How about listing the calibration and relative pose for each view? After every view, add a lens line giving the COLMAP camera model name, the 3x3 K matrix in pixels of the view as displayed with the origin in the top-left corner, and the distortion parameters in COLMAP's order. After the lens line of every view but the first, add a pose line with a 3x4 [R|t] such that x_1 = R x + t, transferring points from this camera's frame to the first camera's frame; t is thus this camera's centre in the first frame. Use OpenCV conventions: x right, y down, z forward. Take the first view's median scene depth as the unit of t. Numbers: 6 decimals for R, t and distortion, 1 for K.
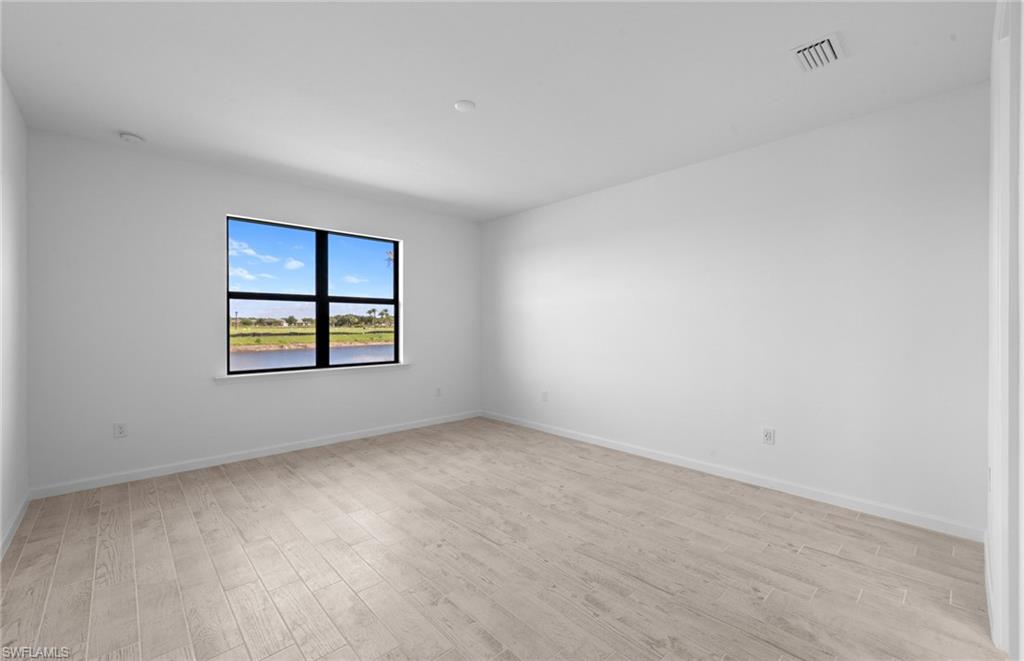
lens RADIAL K [[425.8, 0, 511.2], [0, 425.8, 329.3], [0, 0, 1]] dist [0.001245, -0.000255]
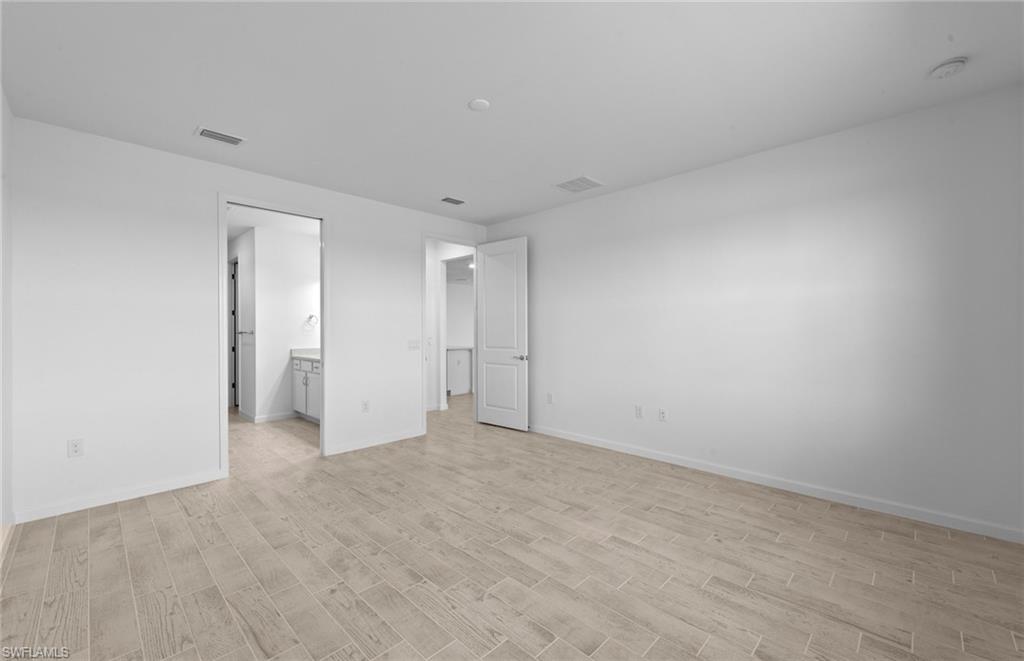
lens RADIAL K [[425.8, 0, 511.2], [0, 425.8, 329.3], [0, 0, 1]] dist [0.001245, -0.000255]
pose [[-0.999241, 0.003784, -0.038773, -0.144154], [0.003341, 0.999929, 0.011479, -0.020790], [0.038814, 0.011341, -0.999182, 1.992445]]
